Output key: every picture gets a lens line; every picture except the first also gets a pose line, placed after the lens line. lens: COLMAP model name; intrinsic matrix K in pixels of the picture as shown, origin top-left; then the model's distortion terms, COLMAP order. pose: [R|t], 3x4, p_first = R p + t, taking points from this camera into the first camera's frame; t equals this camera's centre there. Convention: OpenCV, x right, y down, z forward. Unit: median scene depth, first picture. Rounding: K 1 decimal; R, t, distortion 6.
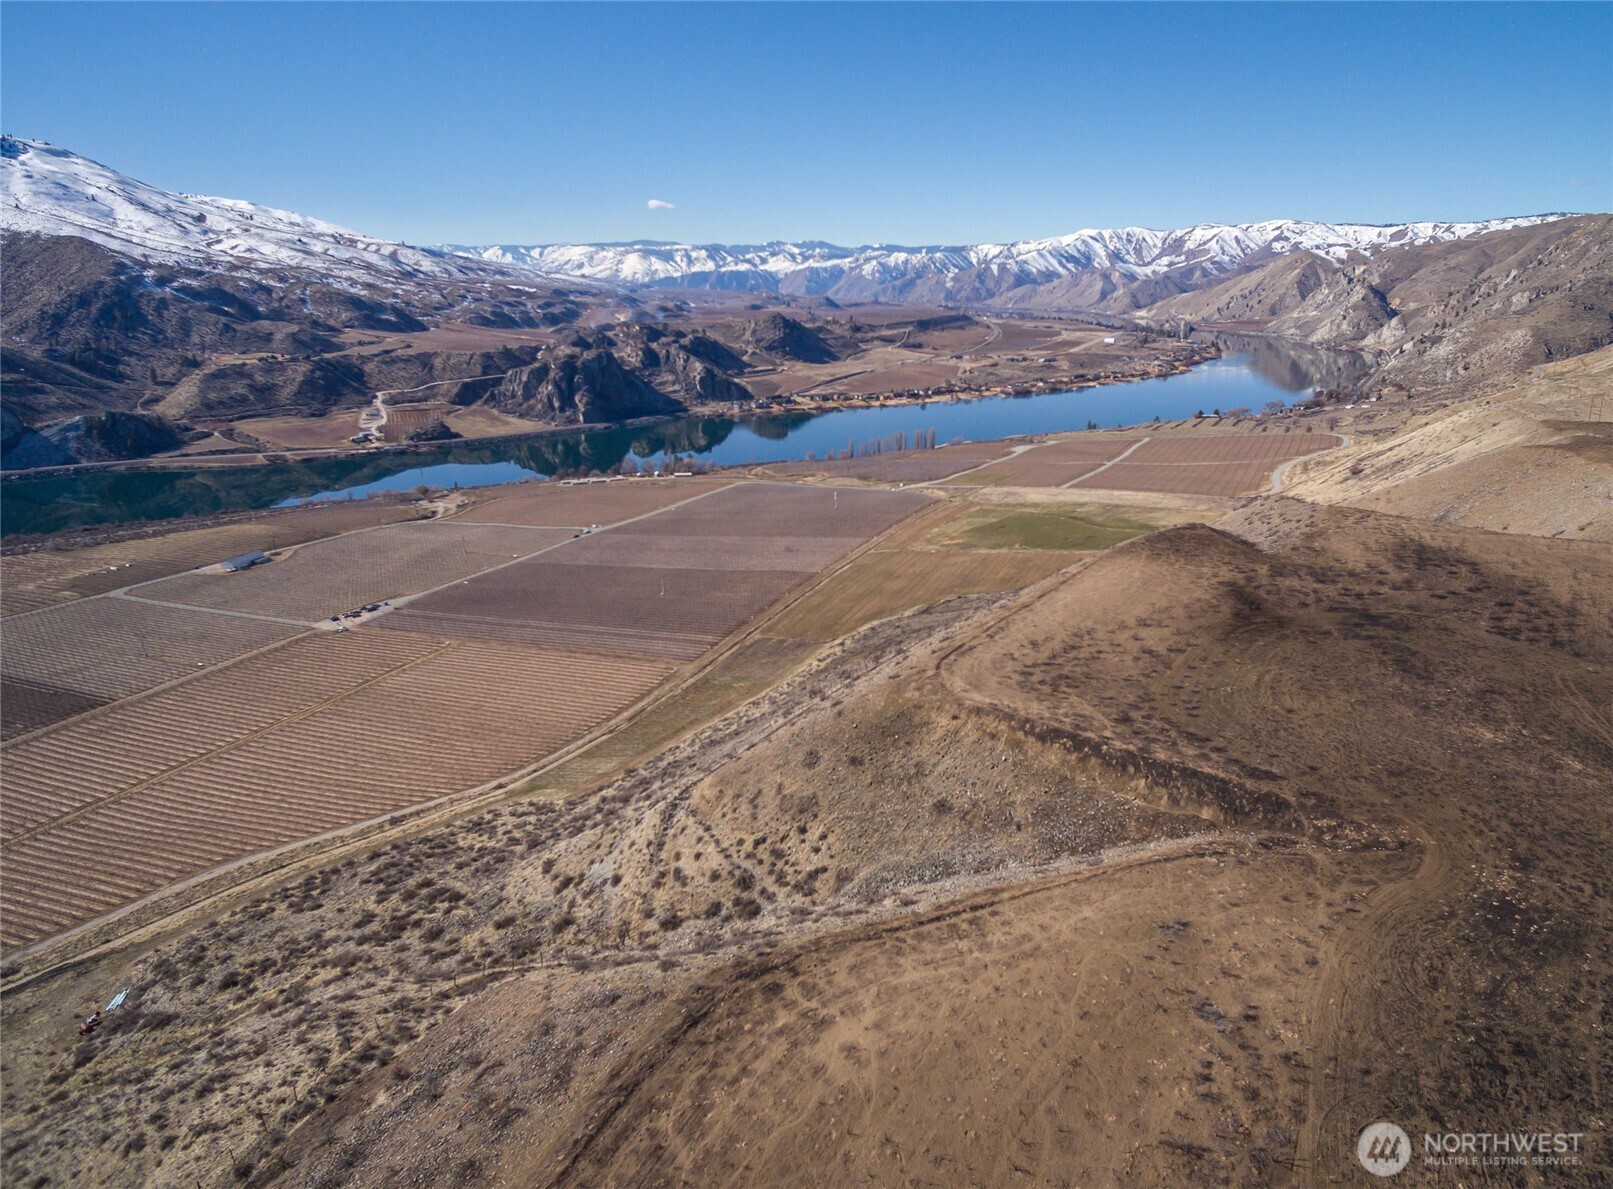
lens RADIAL K [[991.9, 0, 872.1], [0, 991.9, 527.7], [0, 0, 1]] dist [0.012168, -0.002032]
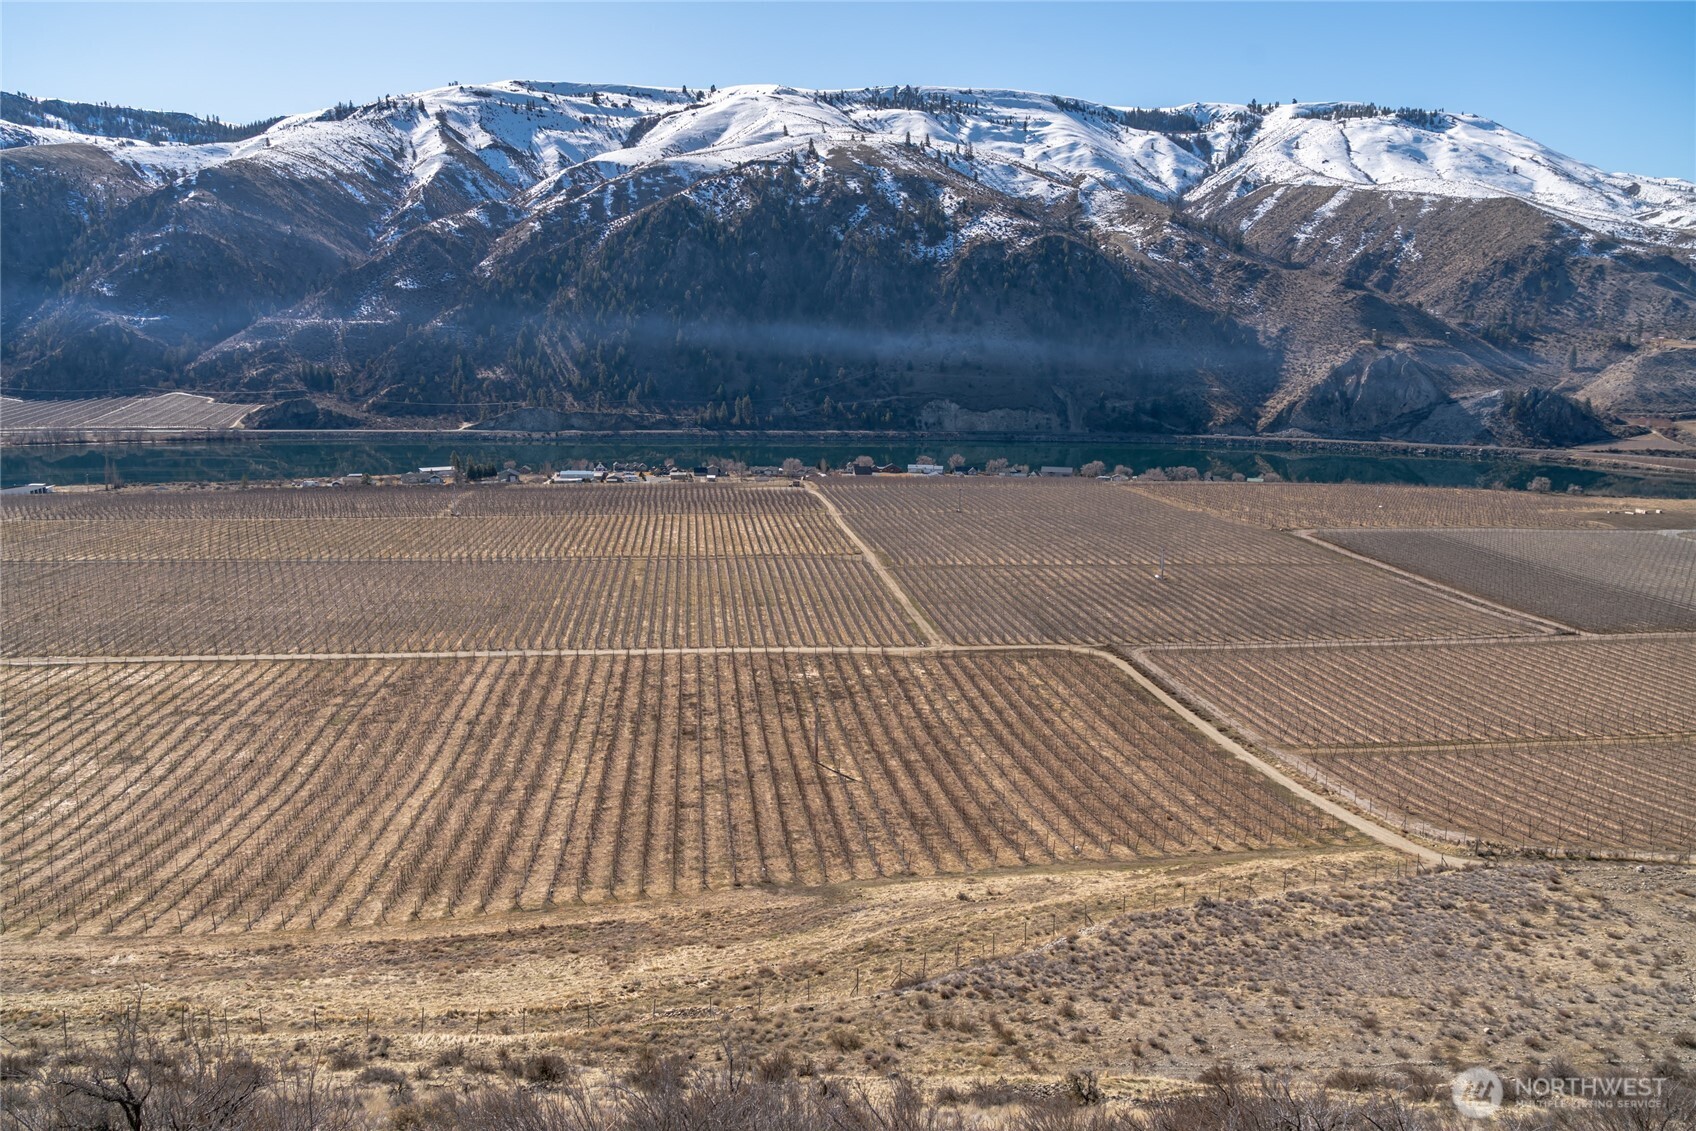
lens RADIAL K [[1372.9, 0, 857.9], [0, 1372.9, 566.9], [0, 0, 1]] dist [-0.012901, 0.023855]
pose [[0.508652, 0.170459, -0.843930, -0.055281], [-0.222226, 0.972984, 0.062587, 0.034705], [0.831799, 0.155708, 0.532791, 0.010049]]
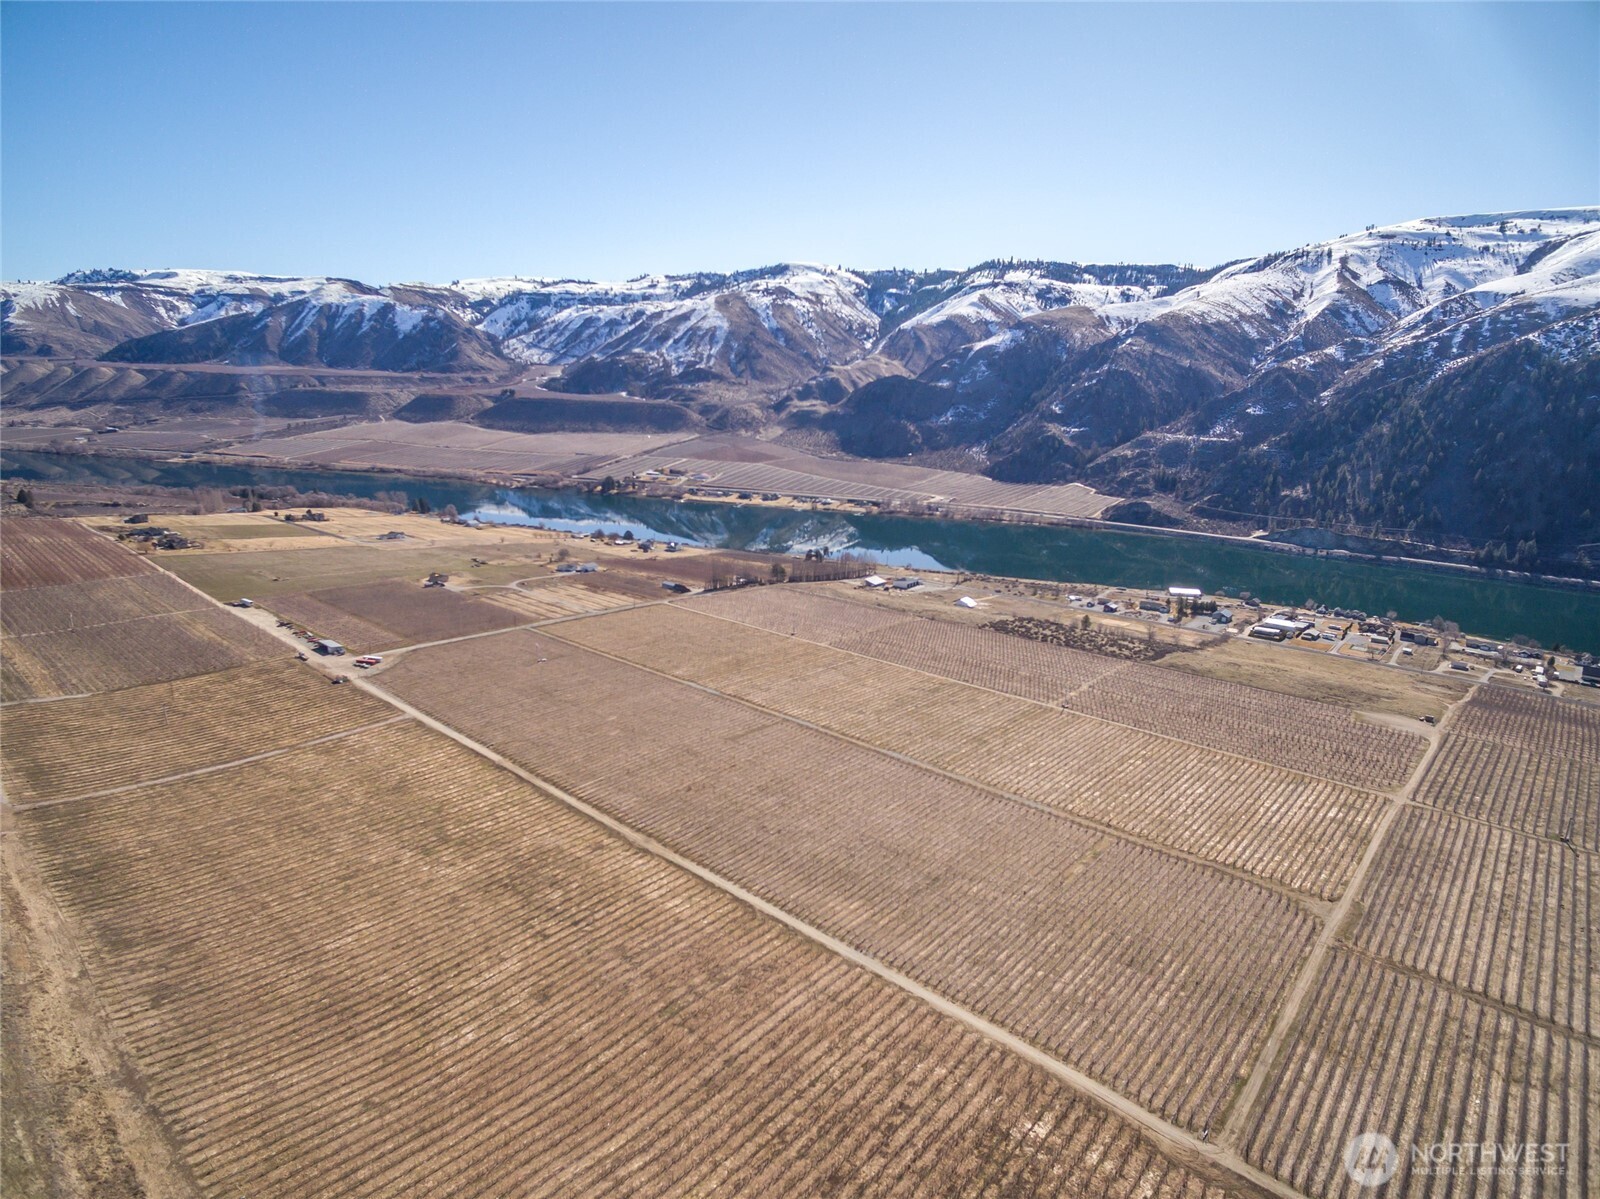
lens RADIAL K [[896.6, 0, 794.8], [0, 896.6, 598.4], [0, 0, 1]] dist [0.009100, -0.003556]
pose [[-0.307363, 0.244058, -0.919763, -0.085104], [-0.239517, 0.915592, 0.322992, -0.014430], [0.920956, 0.319574, -0.222963, 0.053902]]
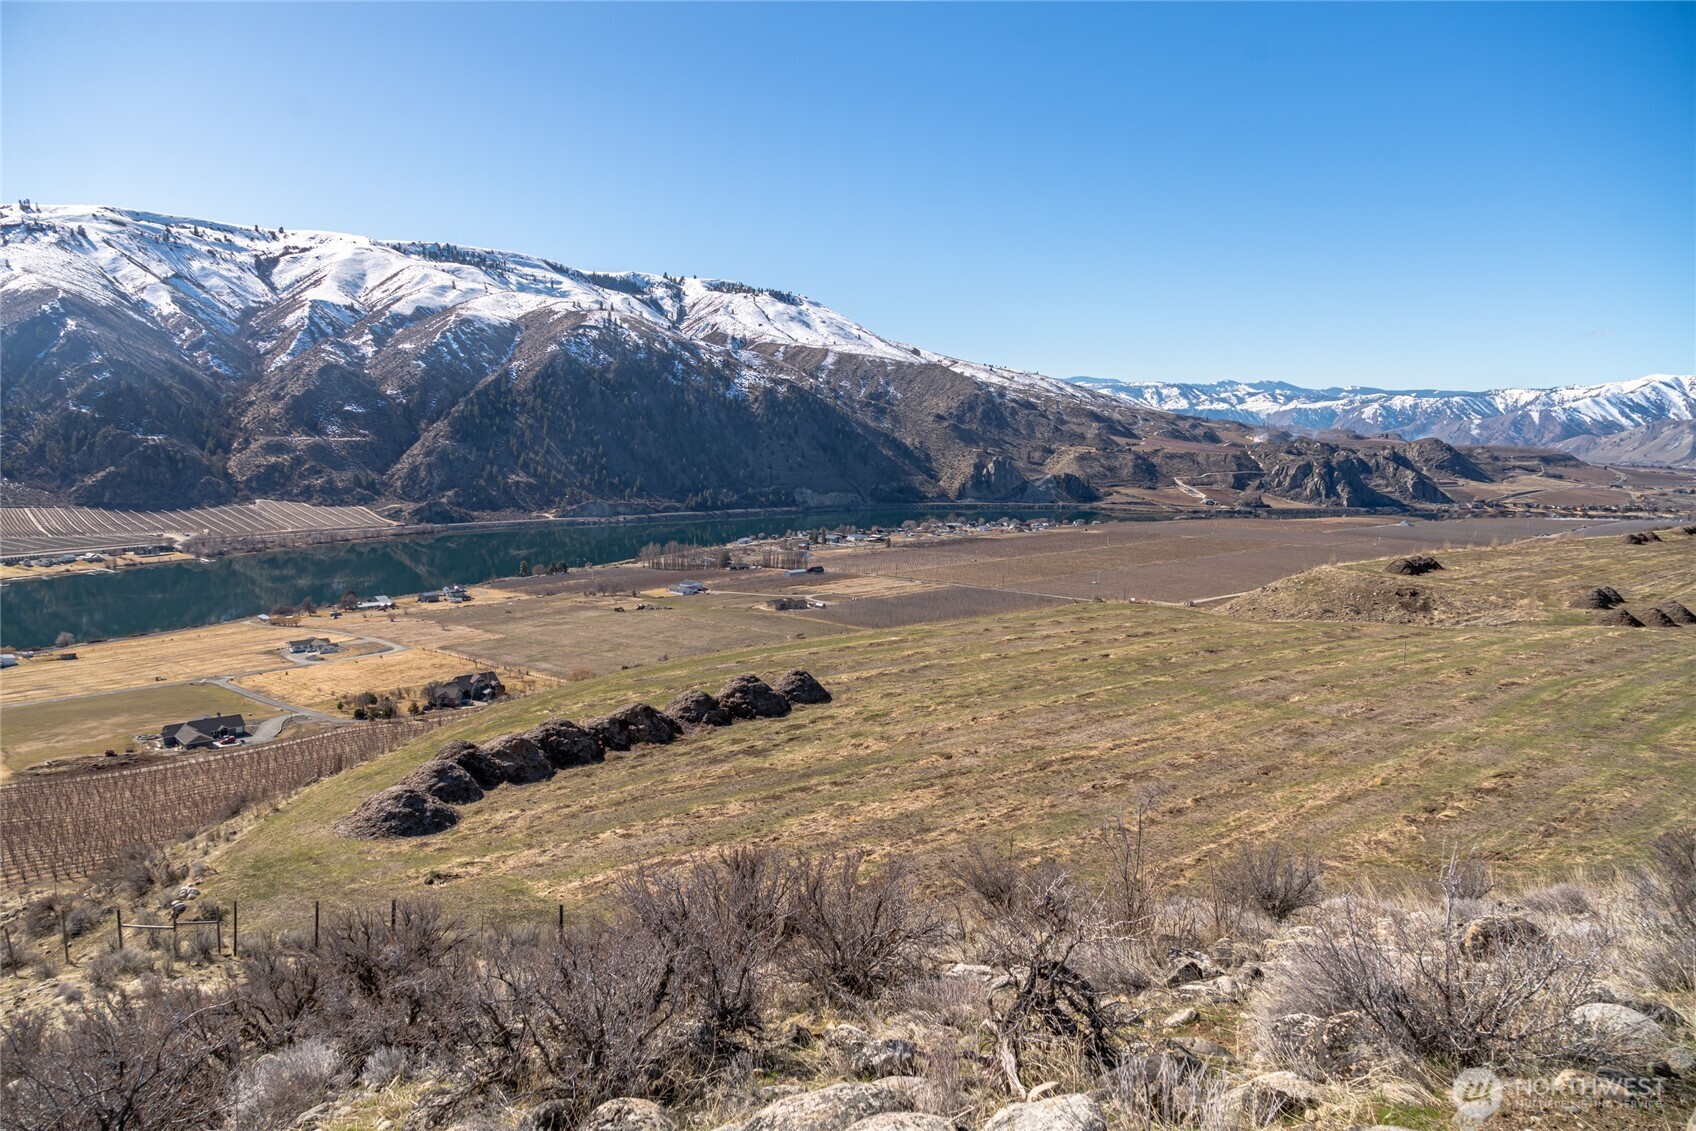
lens RADIAL K [[1112.4, 0, 850.6], [0, 1112.4, 573.4], [0, 0, 1]] dist [-0.017937, 0.004494]
pose [[0.922070, 0.084964, -0.377583, -0.203507], [-0.124856, 0.988746, -0.082414, 0.112080], [0.366331, 0.123135, 0.922301, -0.353201]]
